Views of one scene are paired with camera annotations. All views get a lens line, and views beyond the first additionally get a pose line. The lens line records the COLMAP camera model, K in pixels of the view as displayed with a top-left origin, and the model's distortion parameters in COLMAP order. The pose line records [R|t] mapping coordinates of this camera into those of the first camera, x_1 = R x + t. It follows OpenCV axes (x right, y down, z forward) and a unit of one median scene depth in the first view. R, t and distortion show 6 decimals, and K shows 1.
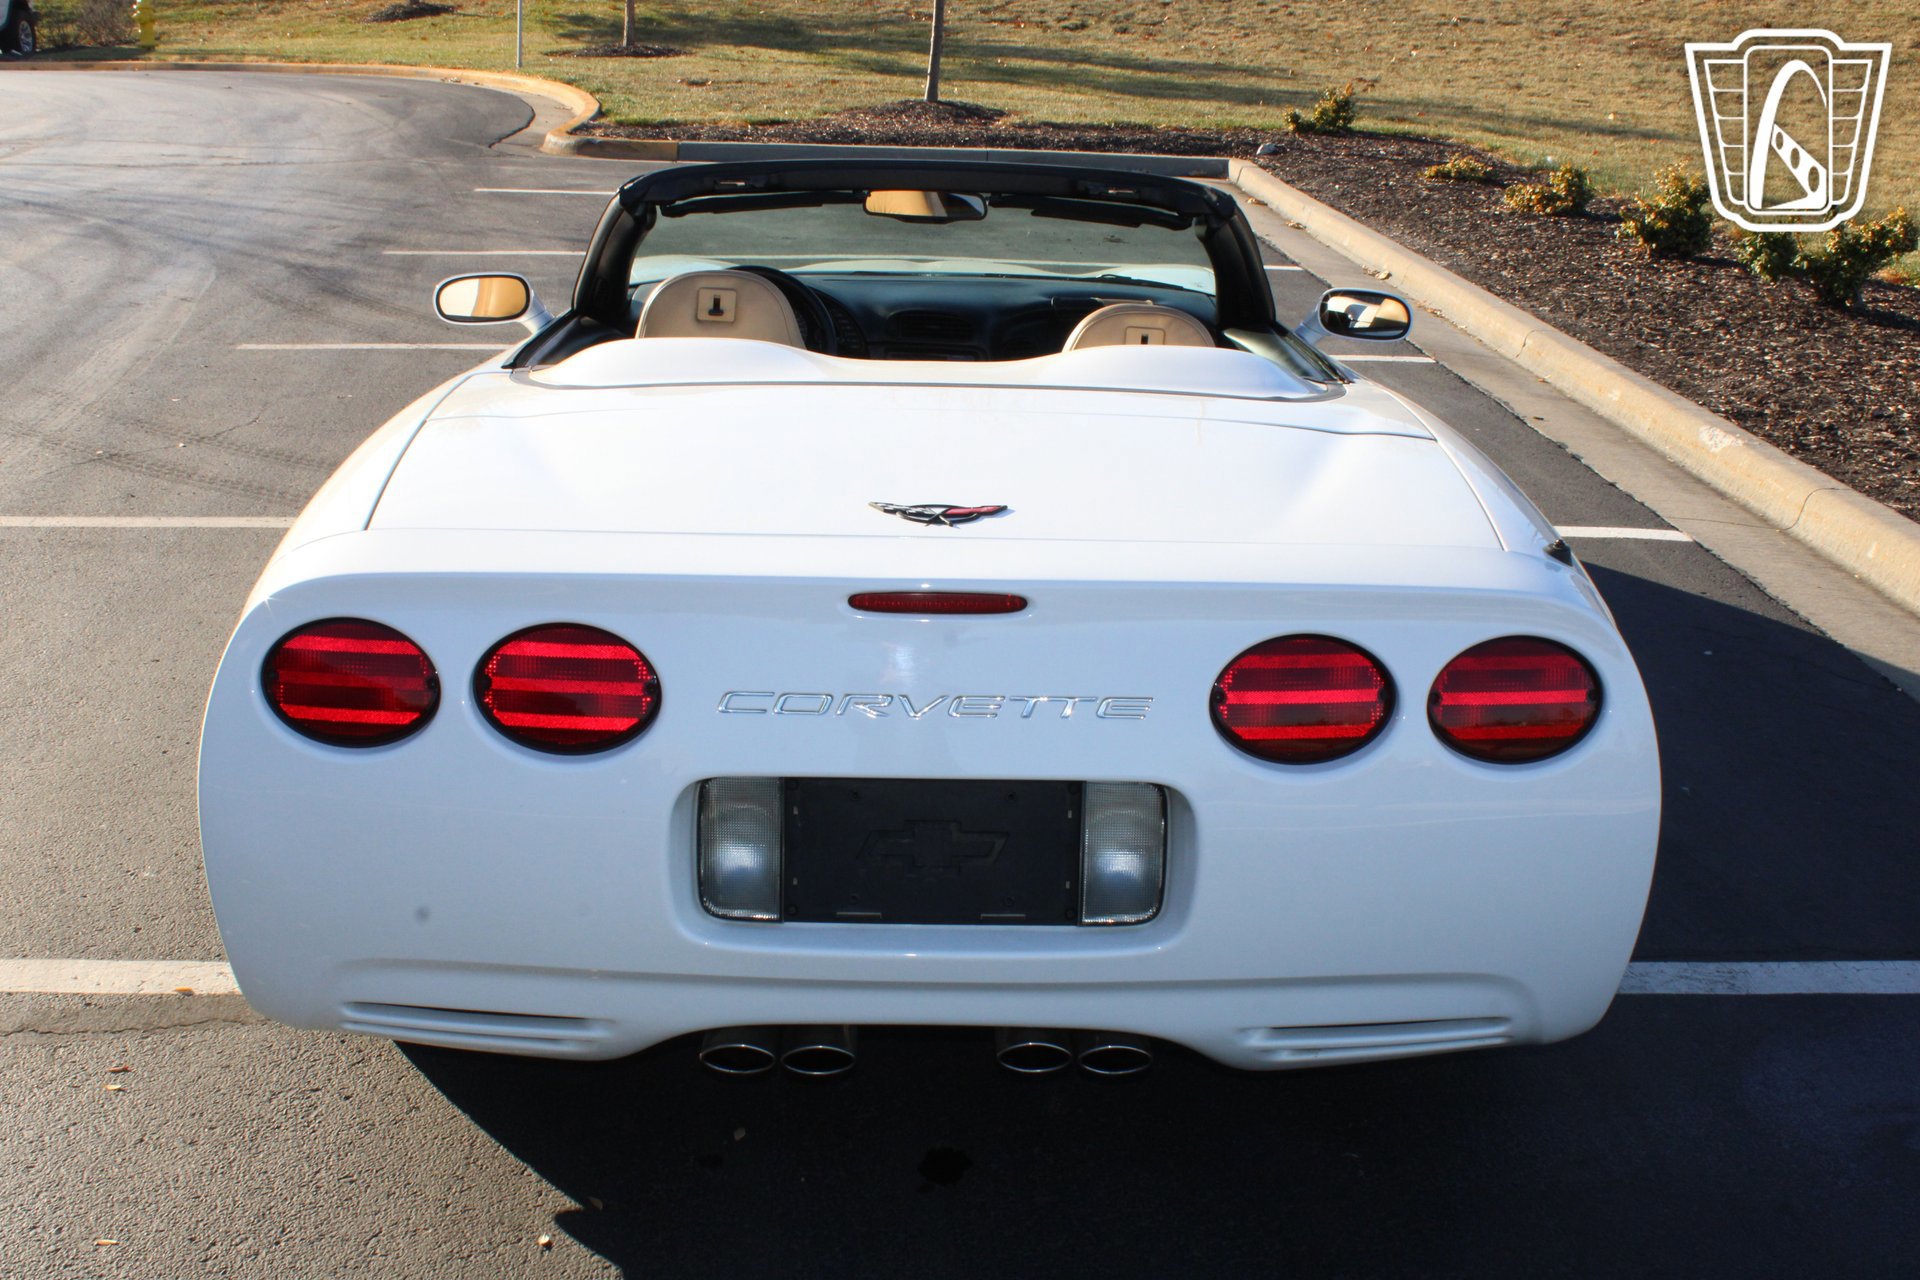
lens RADIAL K [[1957.0, 0, 888.2], [0, 1957.0, 641.1], [0, 0, 1]] dist [-0.070109, 0.015622]
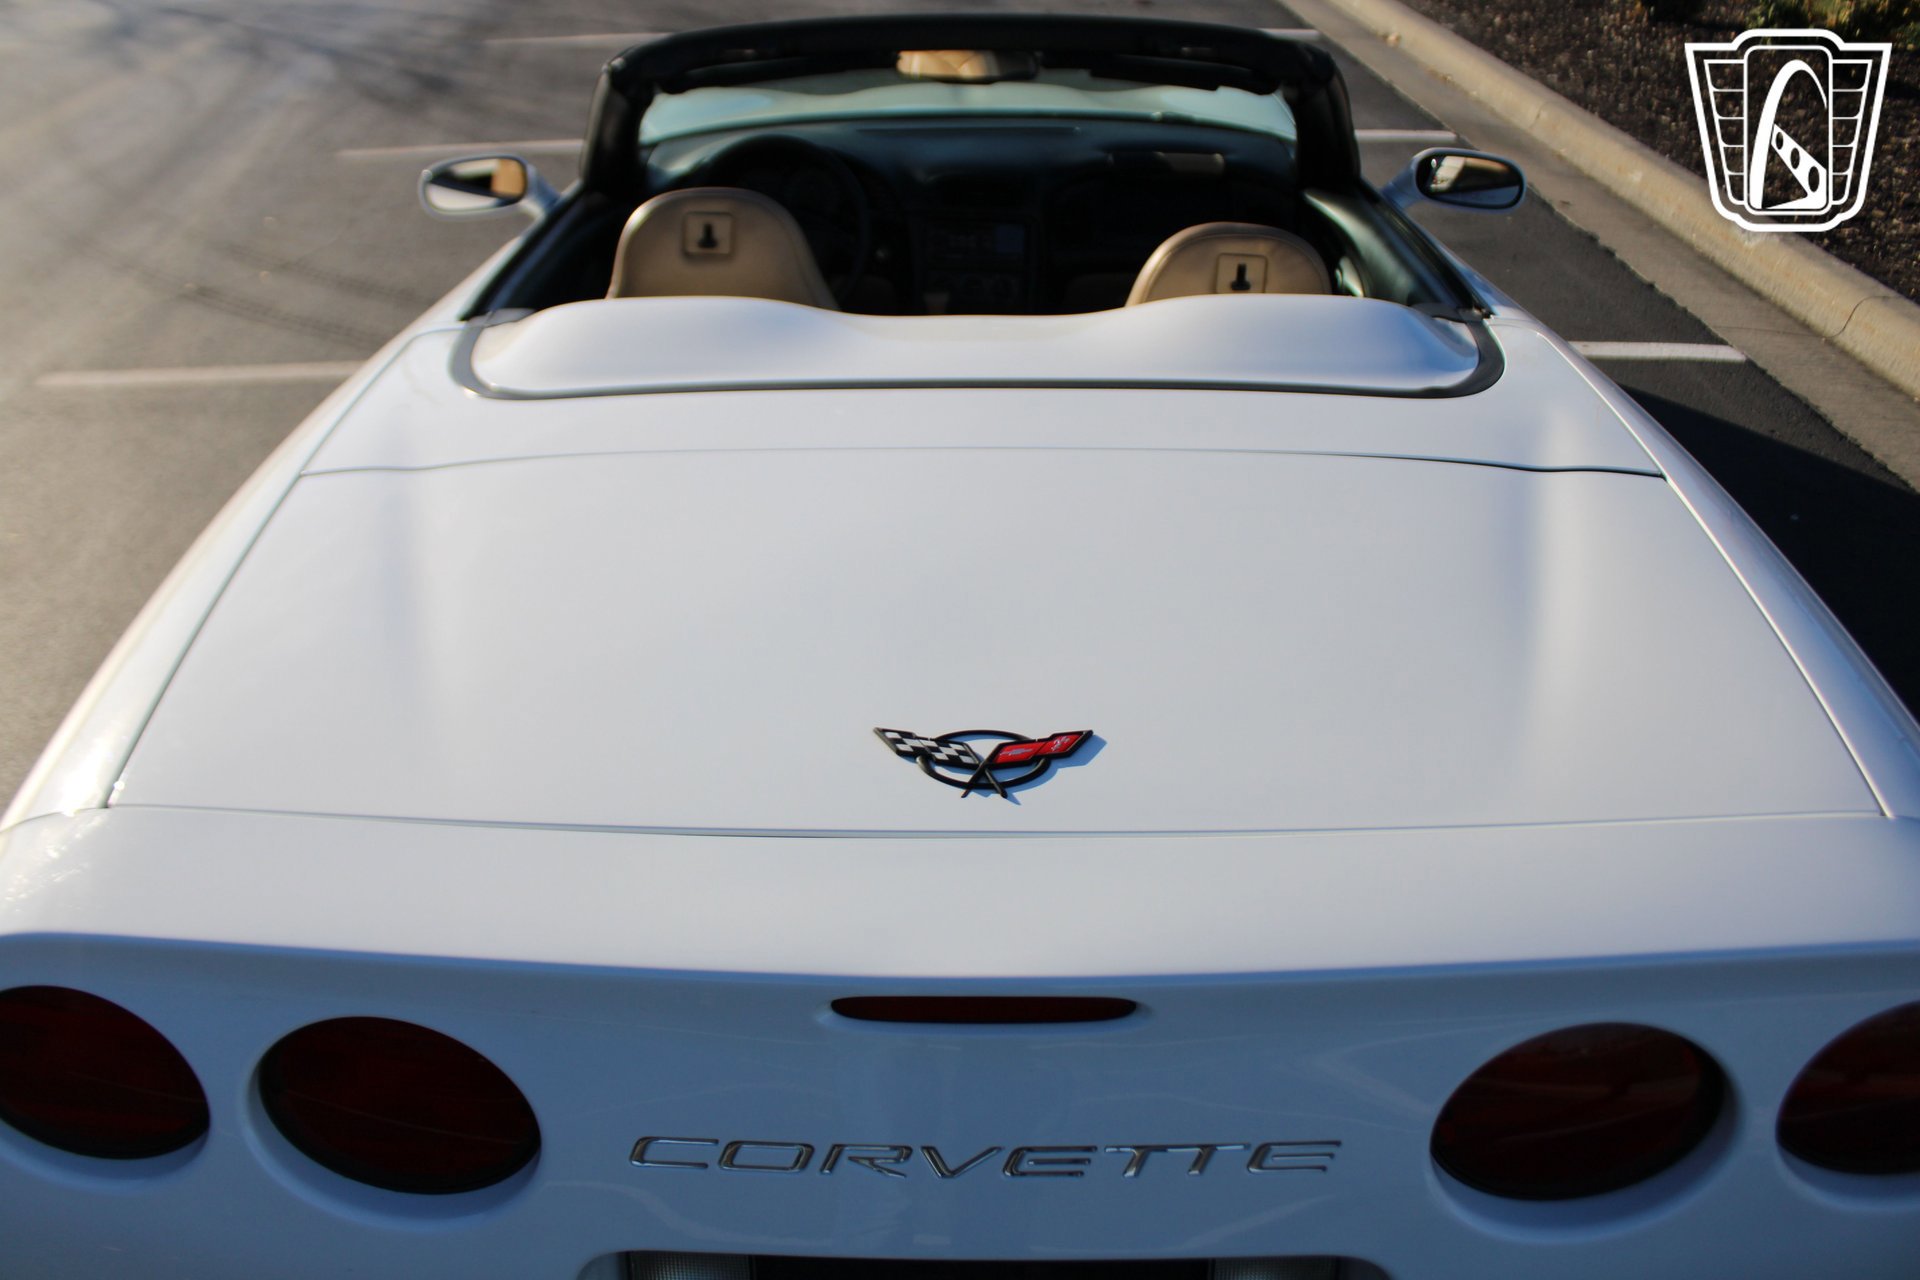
lens RADIAL K [[1551.1, 0, 874.5], [0, 1551.1, 611.6], [0, 0, 1]] dist [-0.137538, 0.091902]
pose [[0.998565, -0.015501, -0.051264, 0.005728], [0.024929, 0.981709, 0.188750, -0.069618], [0.047401, -0.189758, 0.980686, 0.175499]]
